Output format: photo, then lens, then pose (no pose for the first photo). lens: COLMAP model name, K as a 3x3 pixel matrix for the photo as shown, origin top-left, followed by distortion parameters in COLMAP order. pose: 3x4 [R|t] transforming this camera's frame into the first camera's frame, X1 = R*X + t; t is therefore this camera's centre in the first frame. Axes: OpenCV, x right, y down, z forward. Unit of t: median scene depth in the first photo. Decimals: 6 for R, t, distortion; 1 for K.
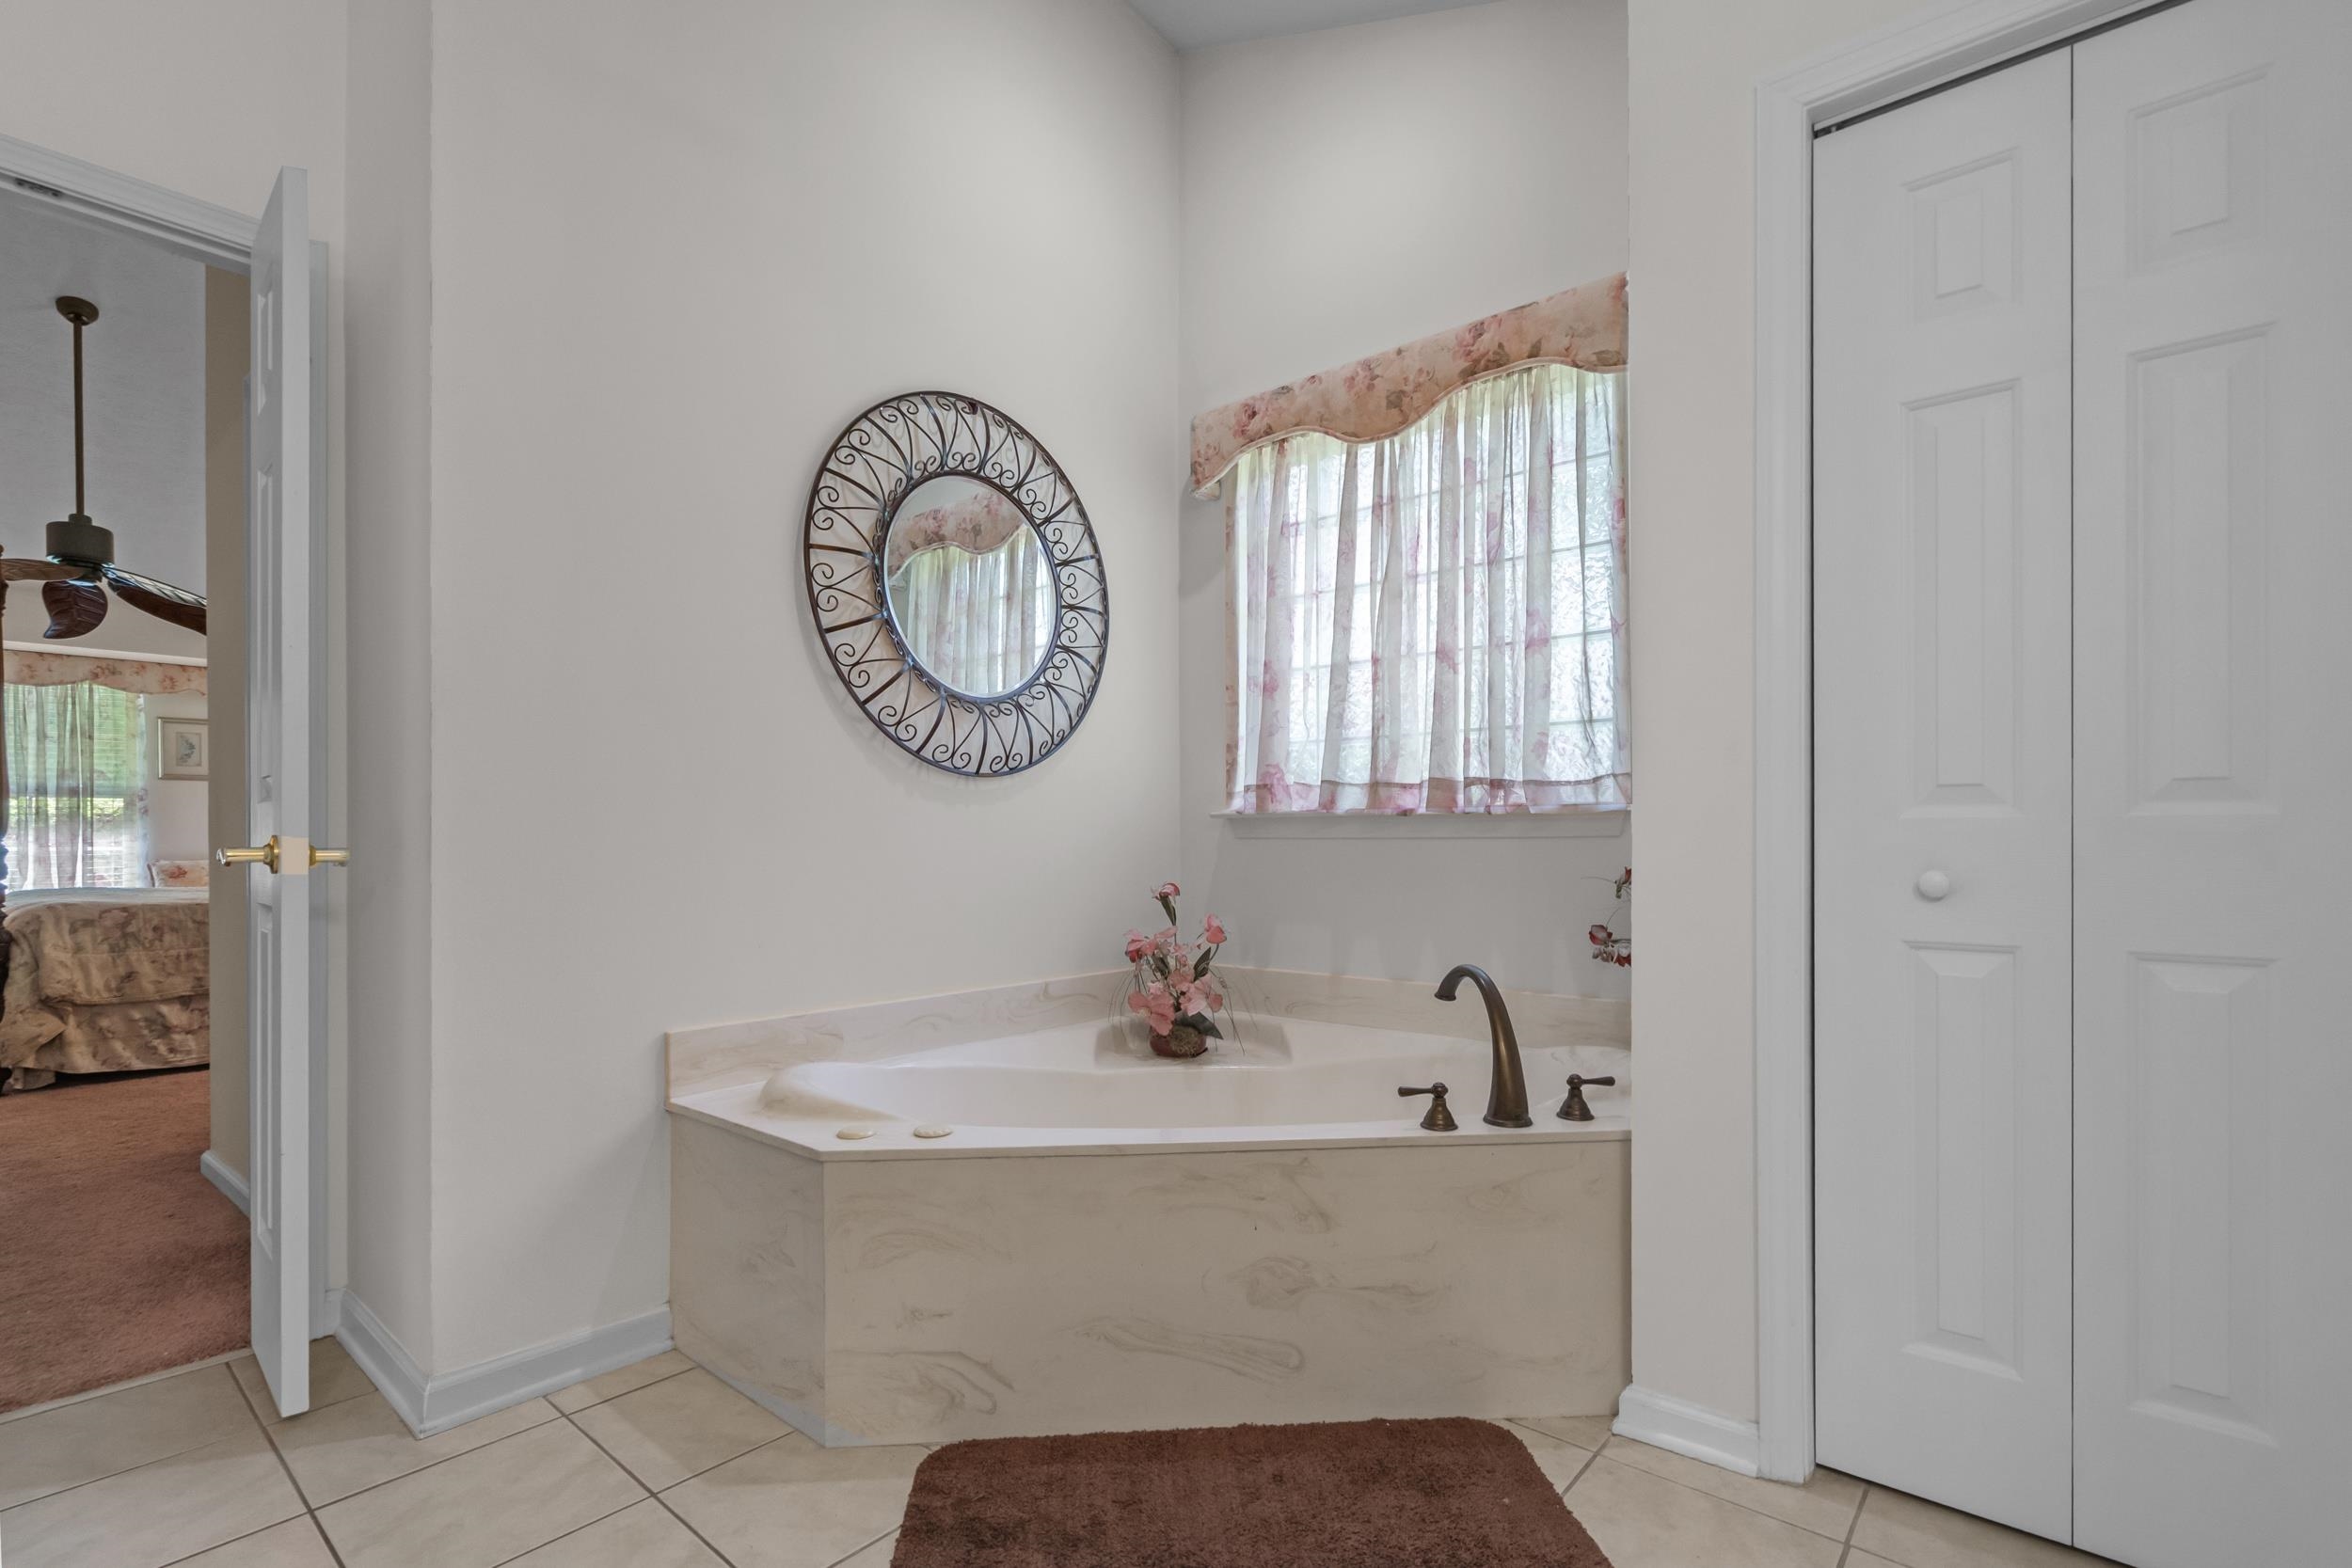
lens RADIAL K [[1080.1, 0, 1144.3], [0, 1080.1, 838.7], [0, 0, 1]] dist [-0.004366, 0.002000]
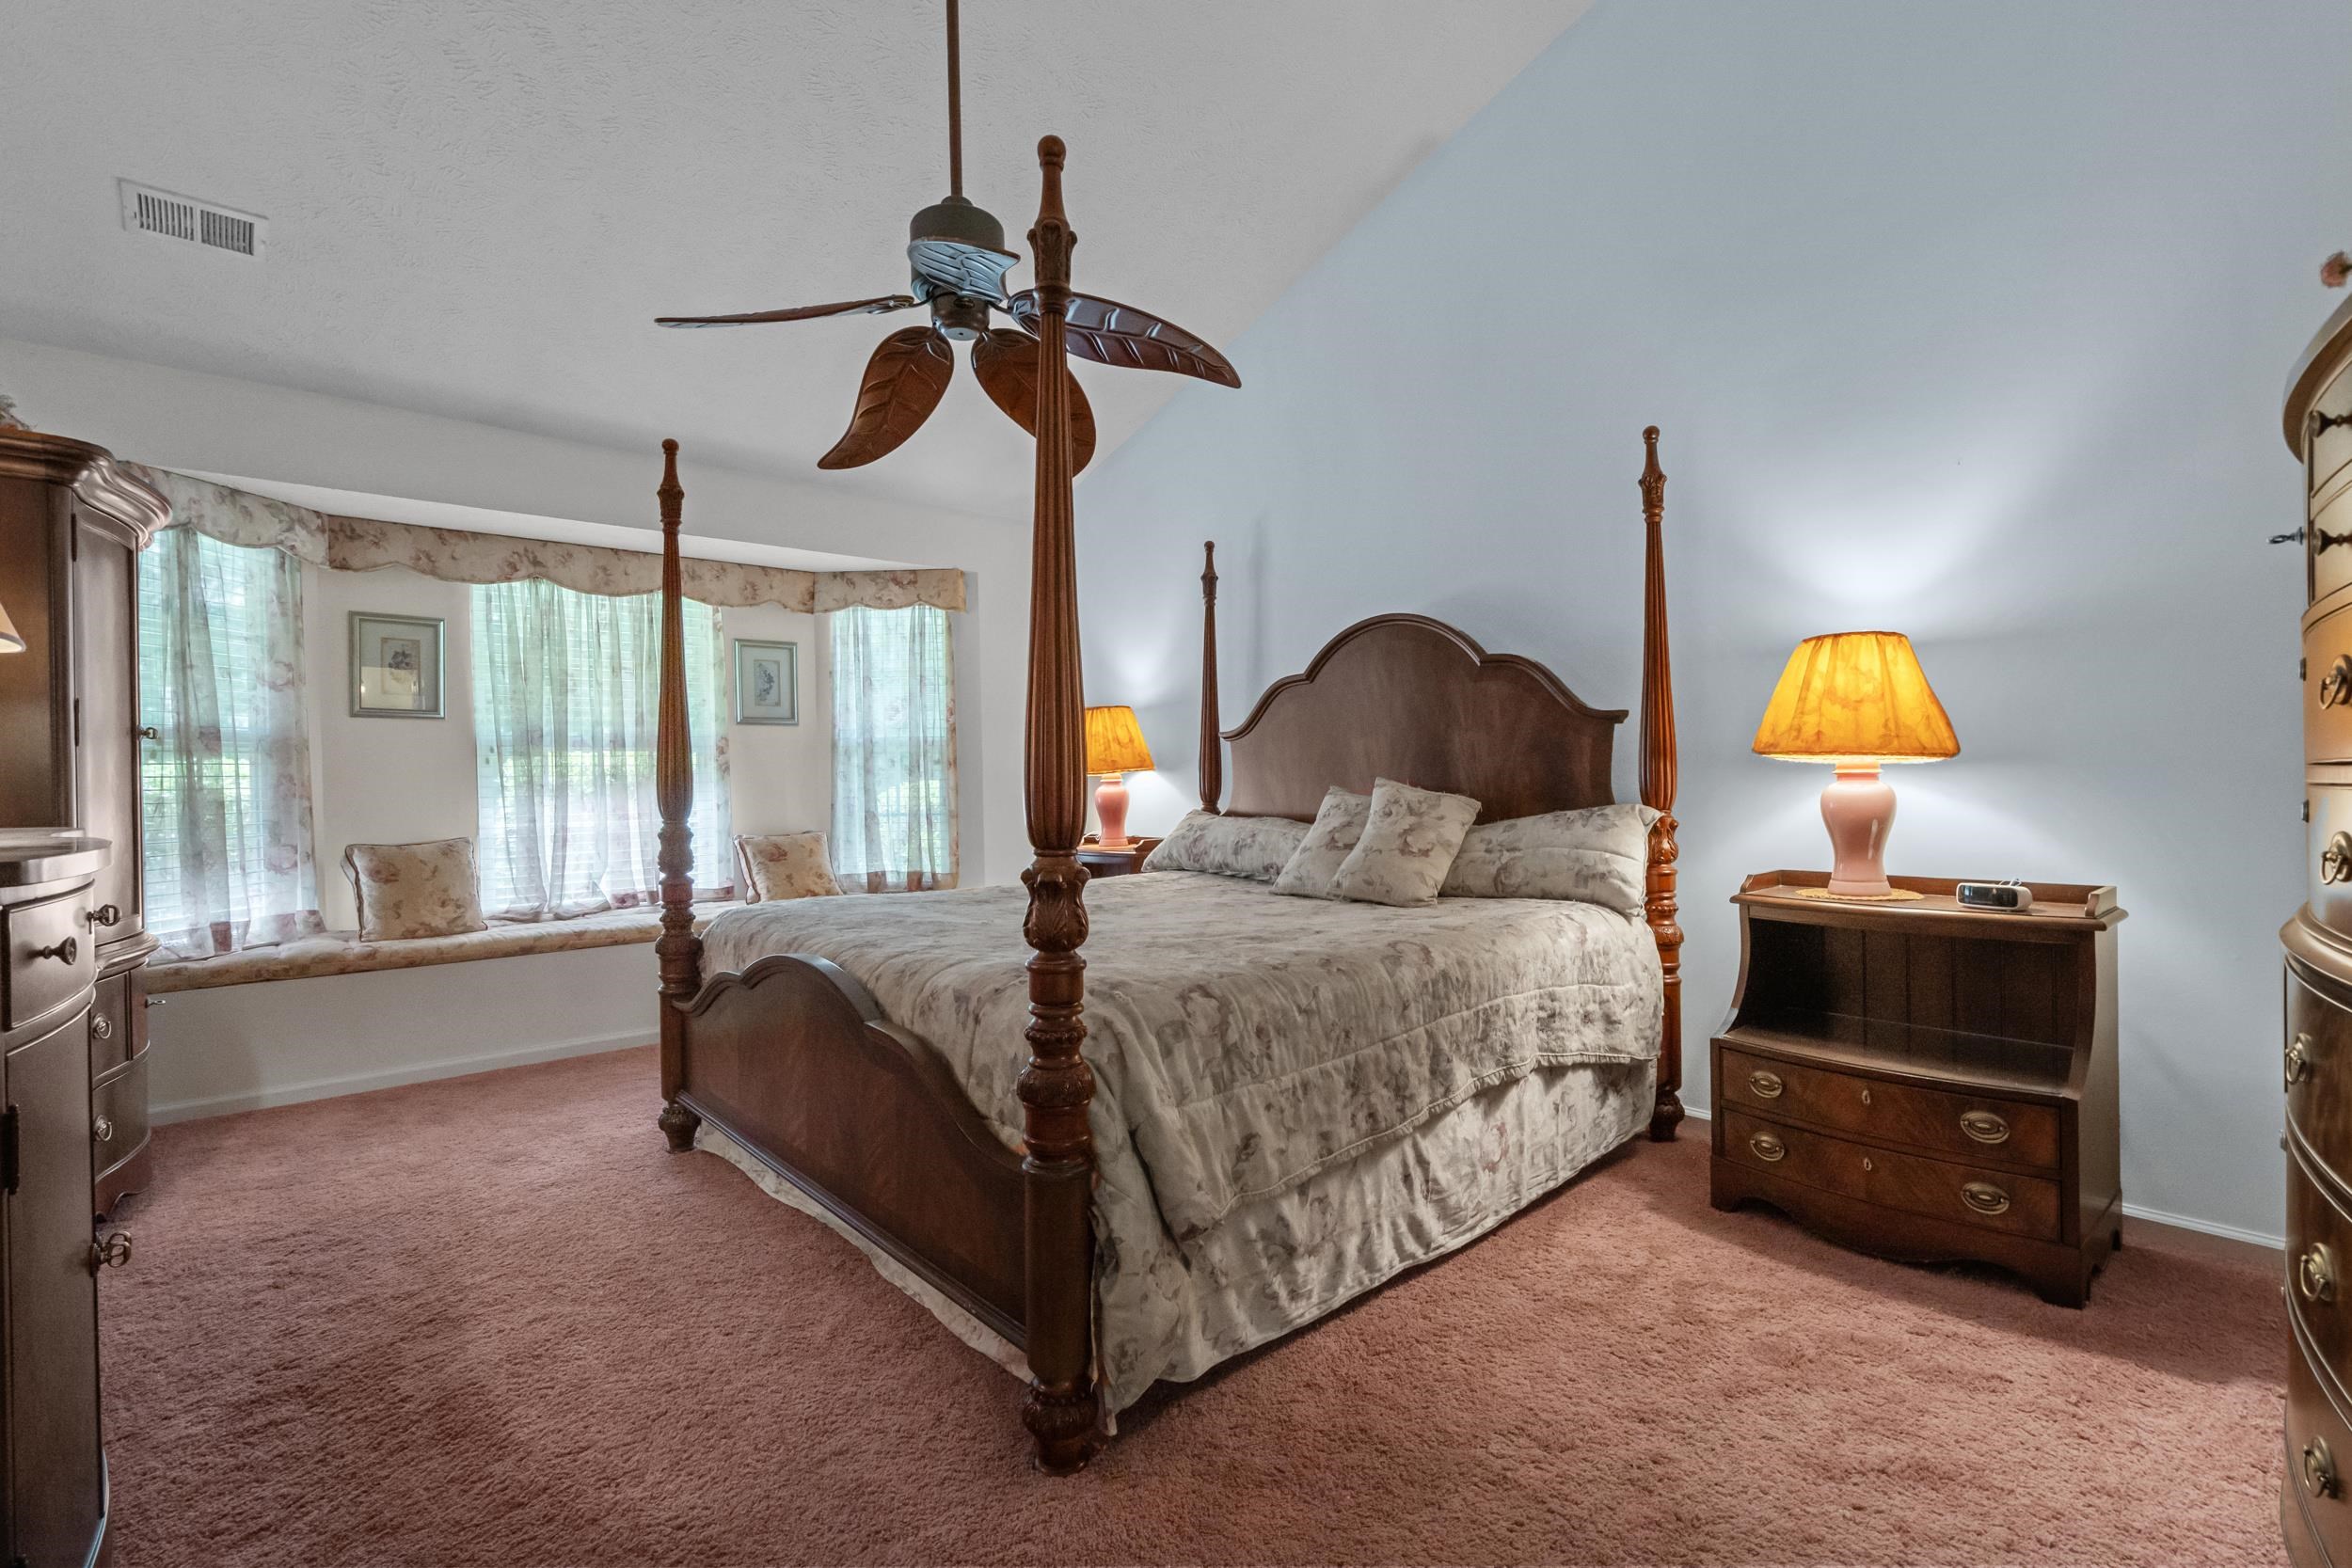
lens RADIAL K [[1080.1, 0, 1182.0], [0, 1080.1, 780.3], [0, 0, 1]] dist [-0.004366, 0.002000]
pose [[0.990929, -0.014711, -0.133576, -0.883603], [0.015302, 0.999877, 0.003396, -0.025748], [0.133510, -0.005409, 0.991033, 0.537485]]
